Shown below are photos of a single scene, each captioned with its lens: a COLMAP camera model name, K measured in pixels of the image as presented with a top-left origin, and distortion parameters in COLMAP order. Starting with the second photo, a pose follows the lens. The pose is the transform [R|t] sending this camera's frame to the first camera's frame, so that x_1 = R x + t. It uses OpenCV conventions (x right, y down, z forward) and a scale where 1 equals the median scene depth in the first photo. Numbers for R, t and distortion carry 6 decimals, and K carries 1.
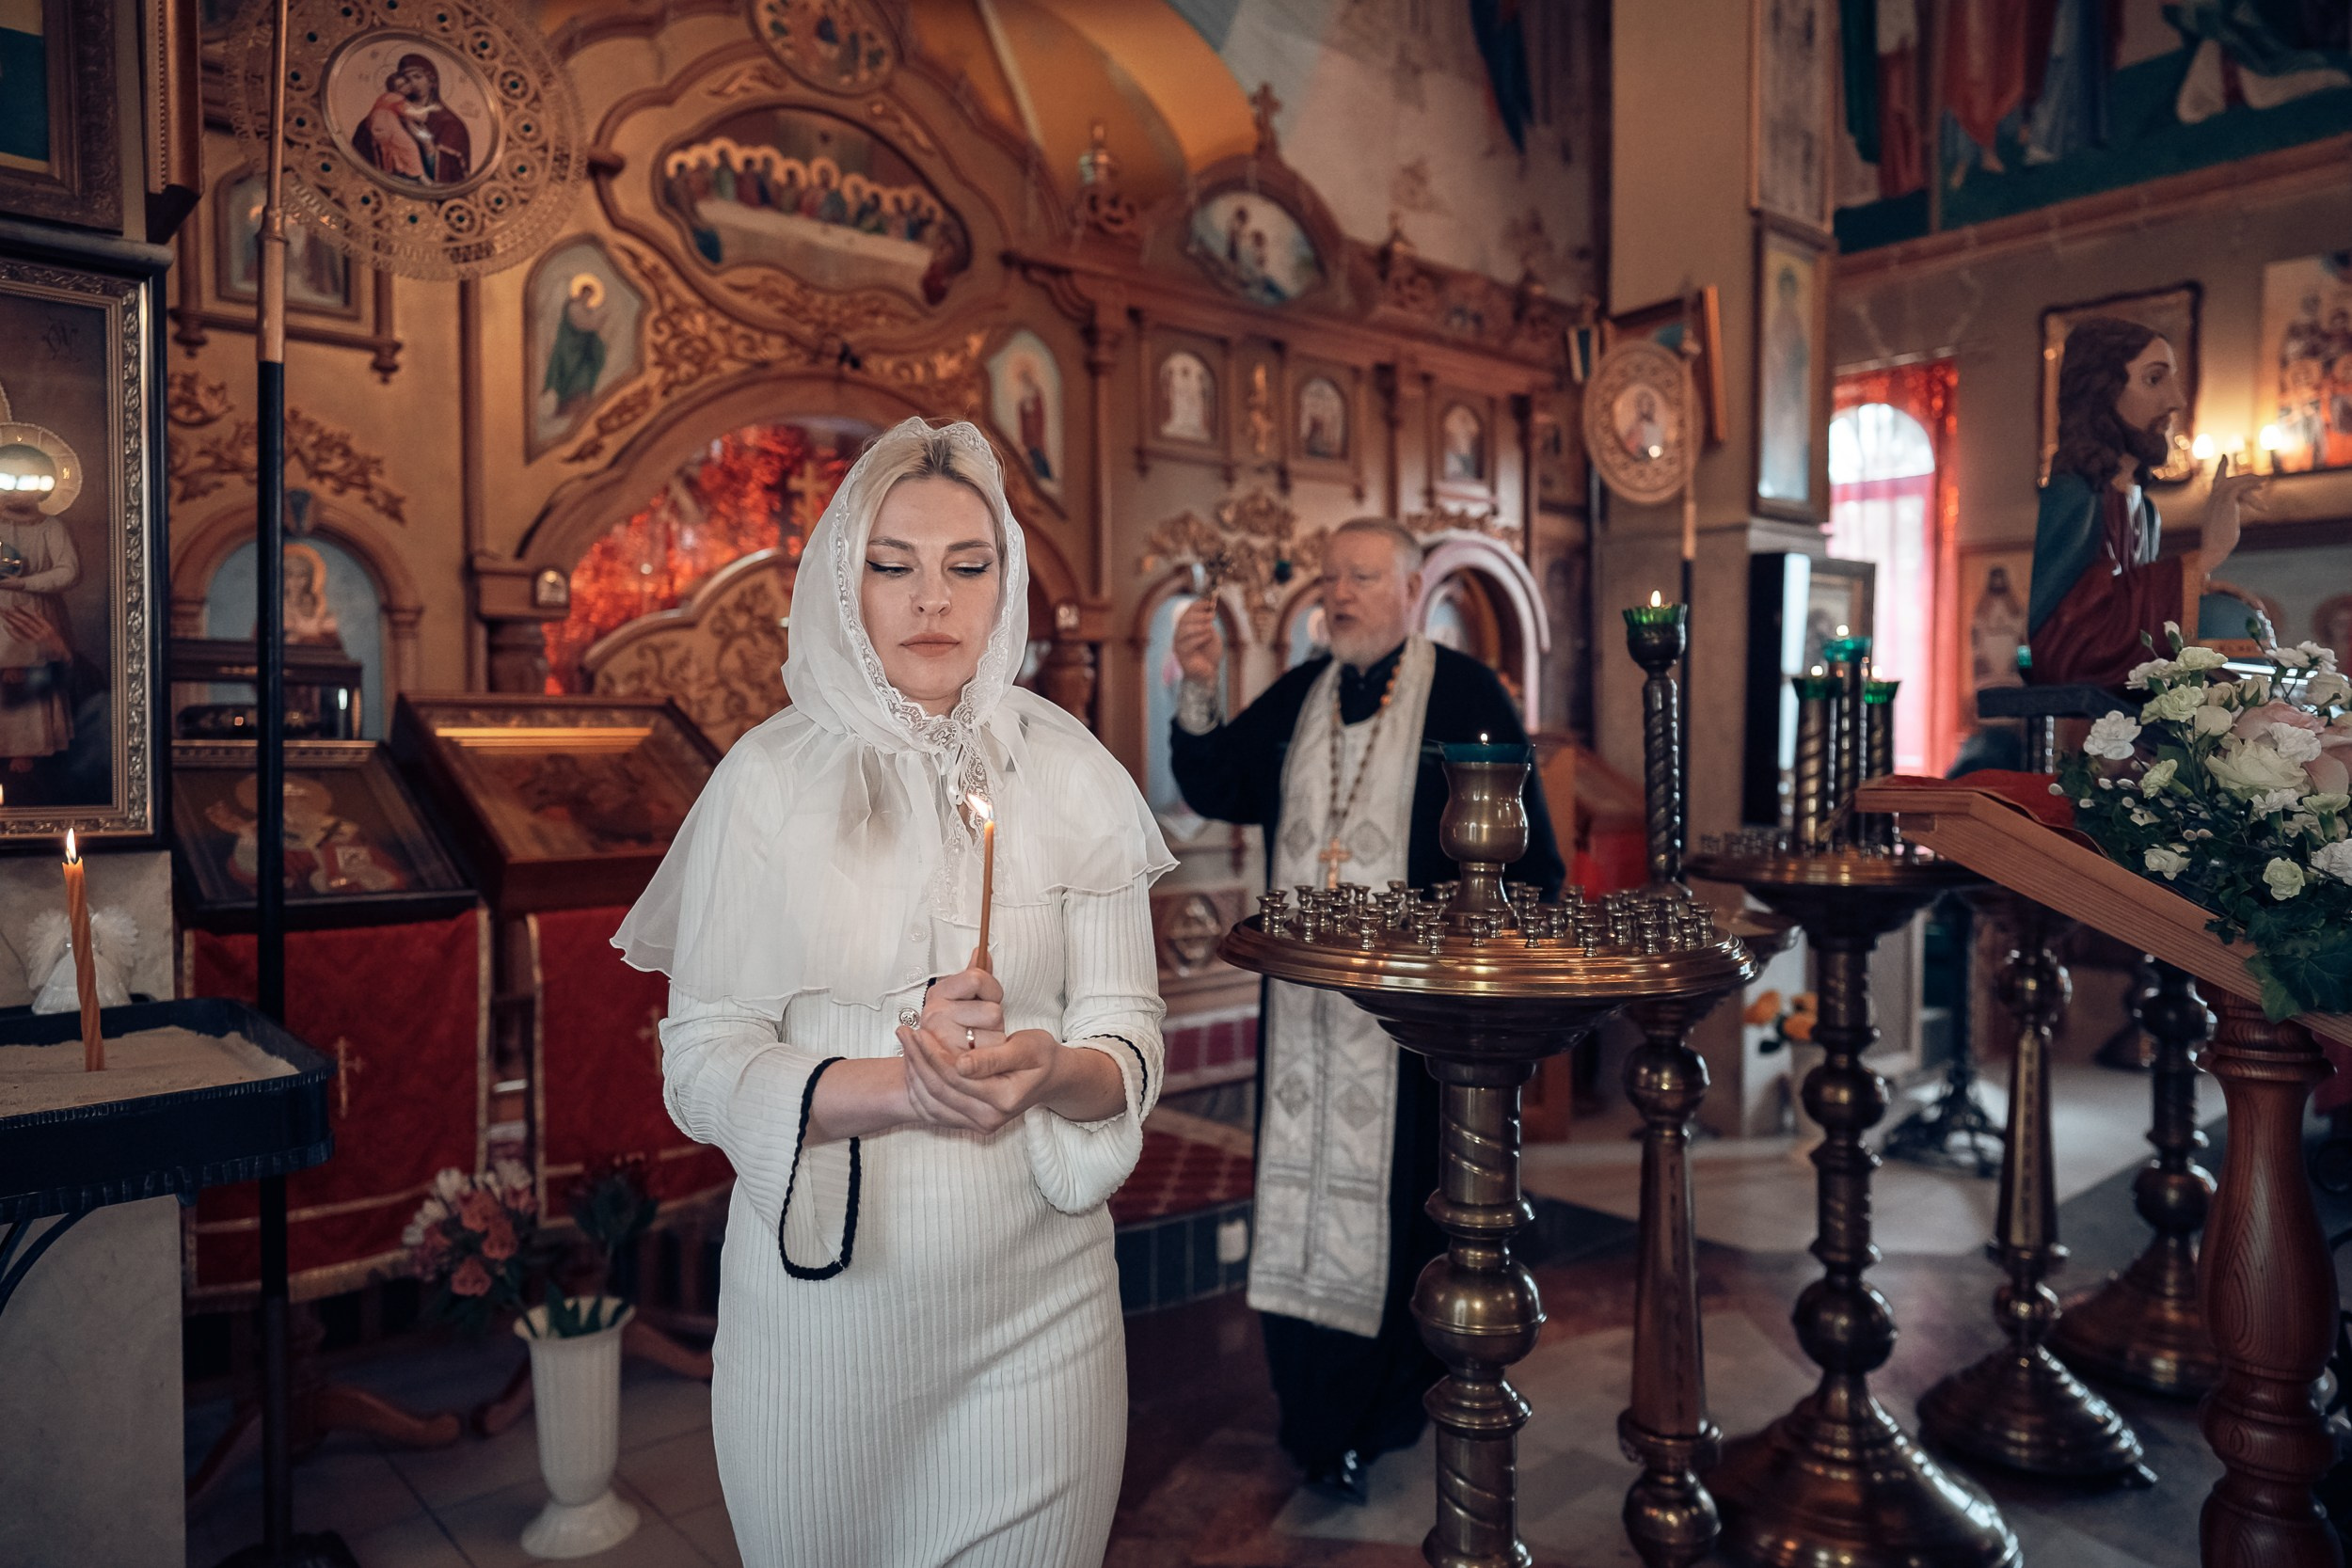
lens RADIAL K [[1560.4, 0, 1173.1], [0, 1560.4, 791.6], [0, 0, 1]] dist [-0.033711, 0.040687]
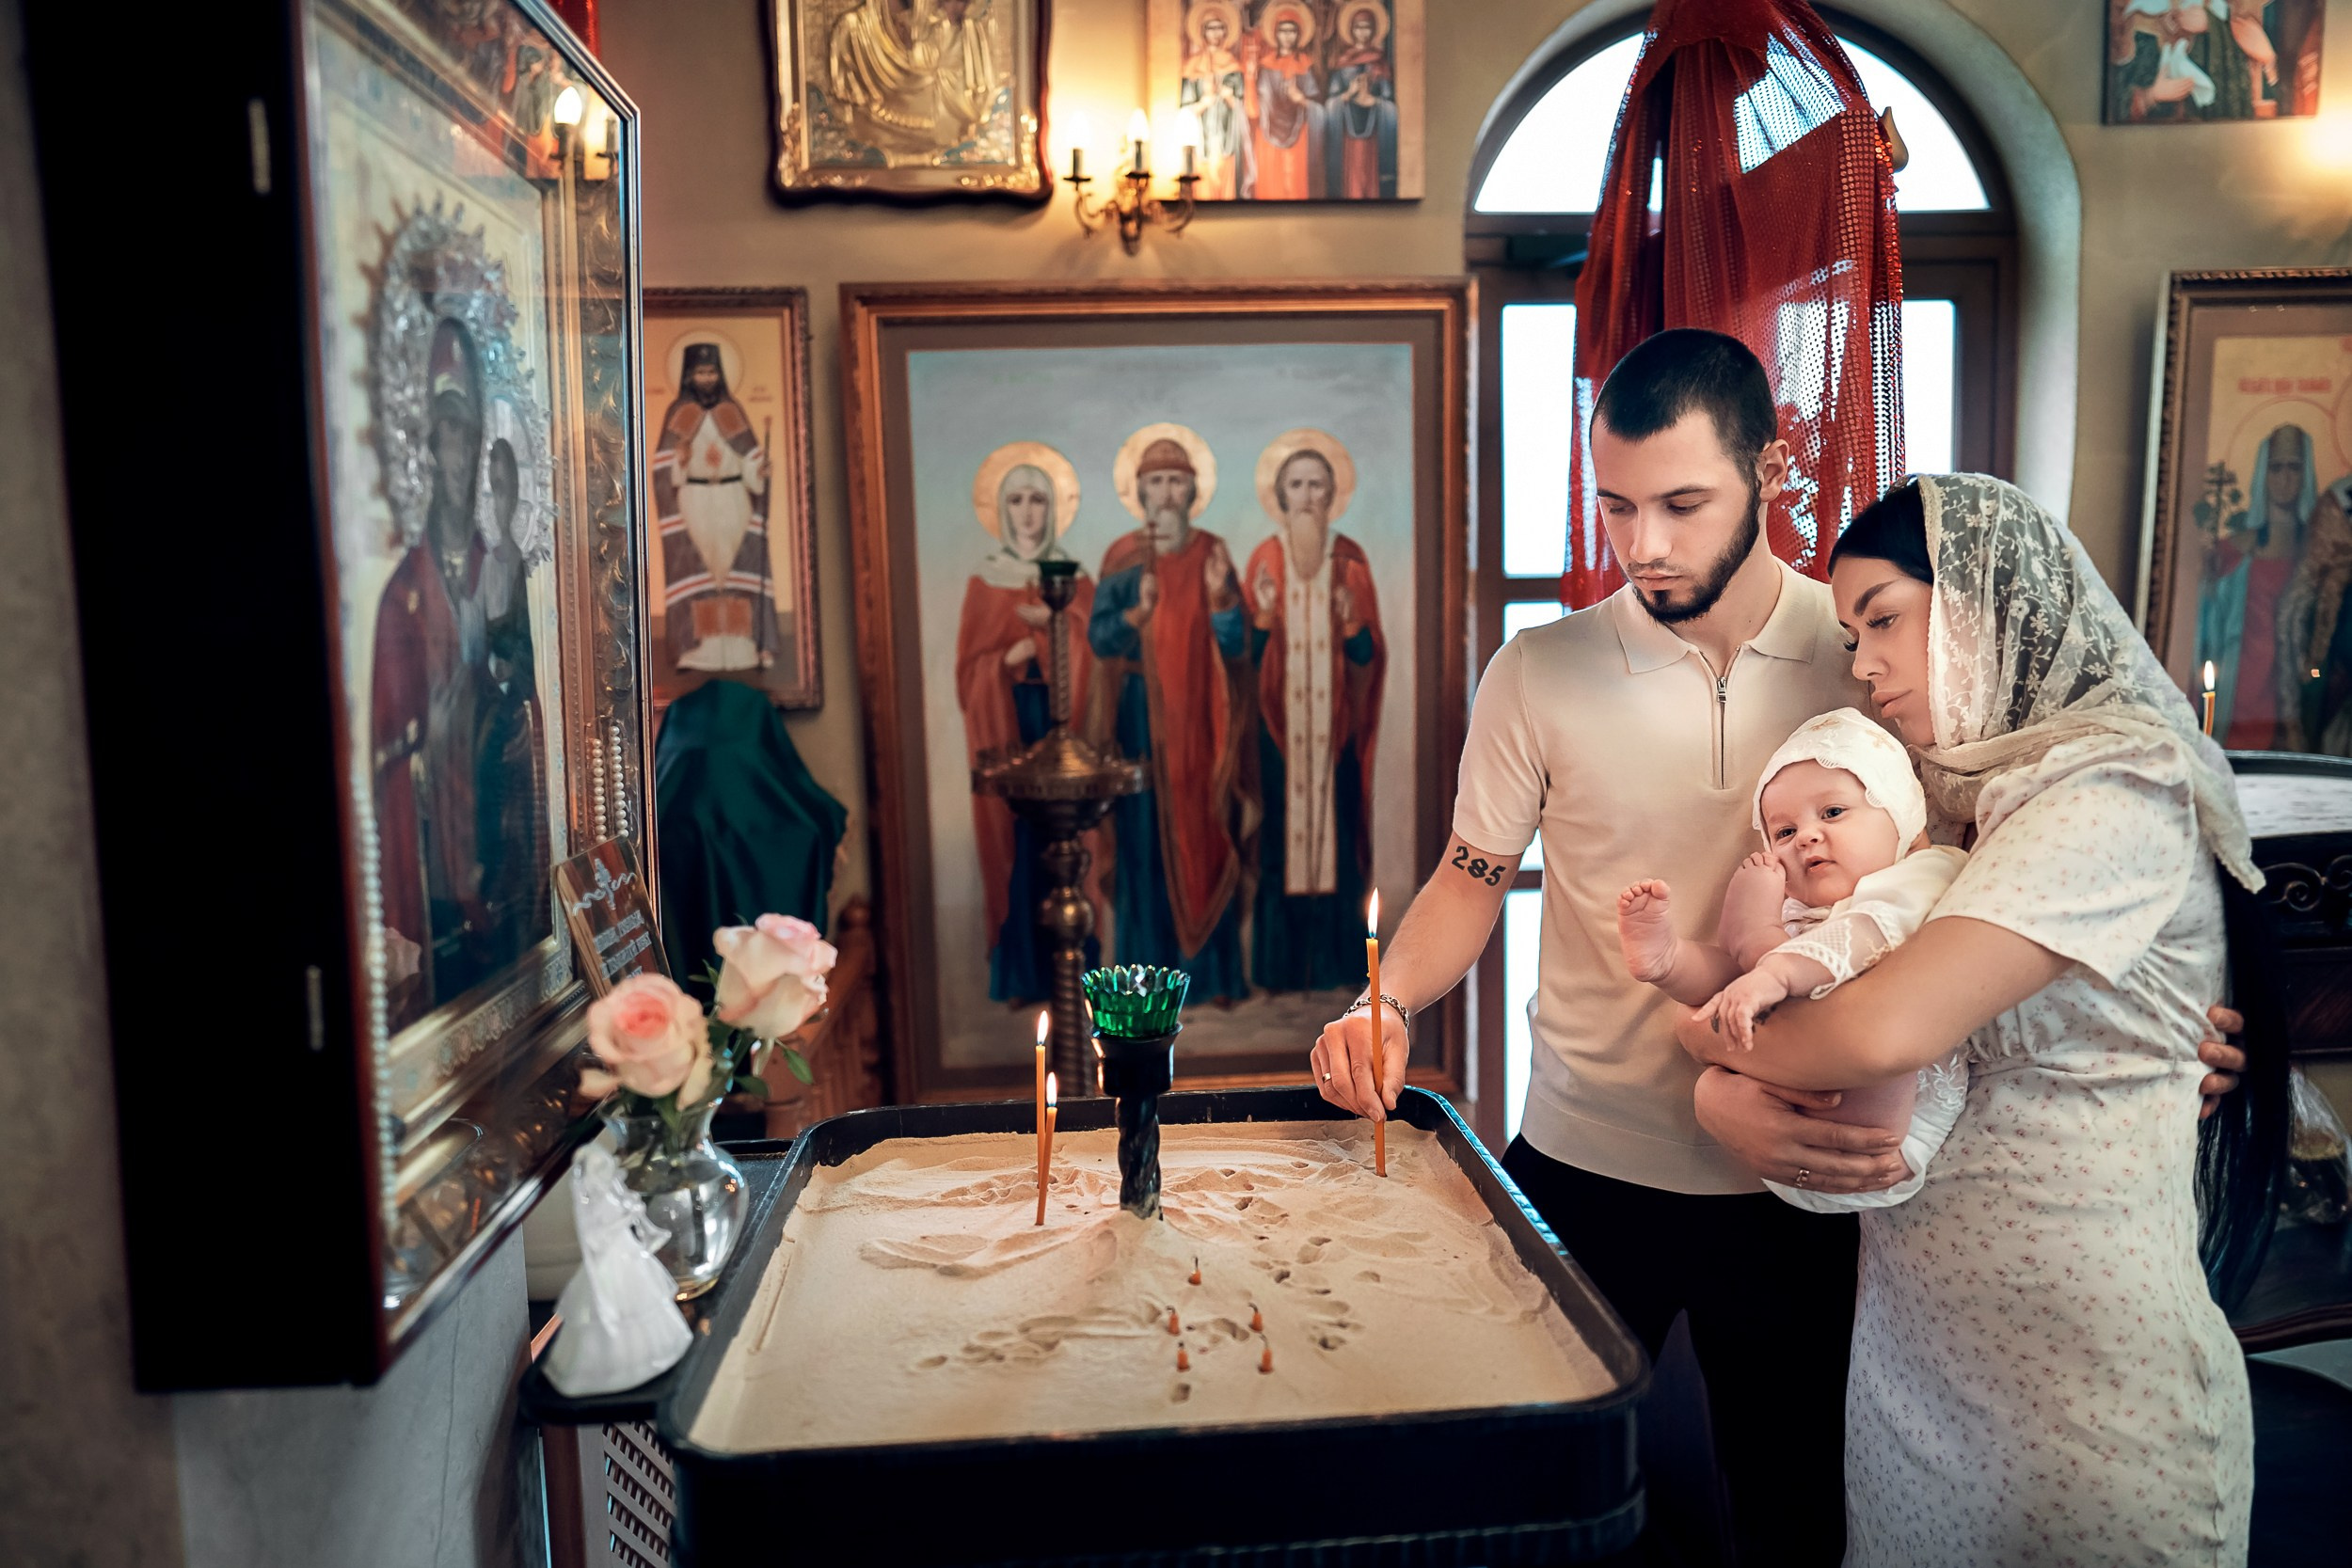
lens RADIAL K [[1560.4, 0, 1166.7], [0, 1560.4, 788.6], [0, 0, 1]] dist [-0.033711, 0.040687]
pose [[0.602616, -0.096657, 0.792156, 0.298011], [0.055985, 0.995313, 0.078857, -0.051038], [-0.796065, -0.003172, 0.605203, 0.788150]]
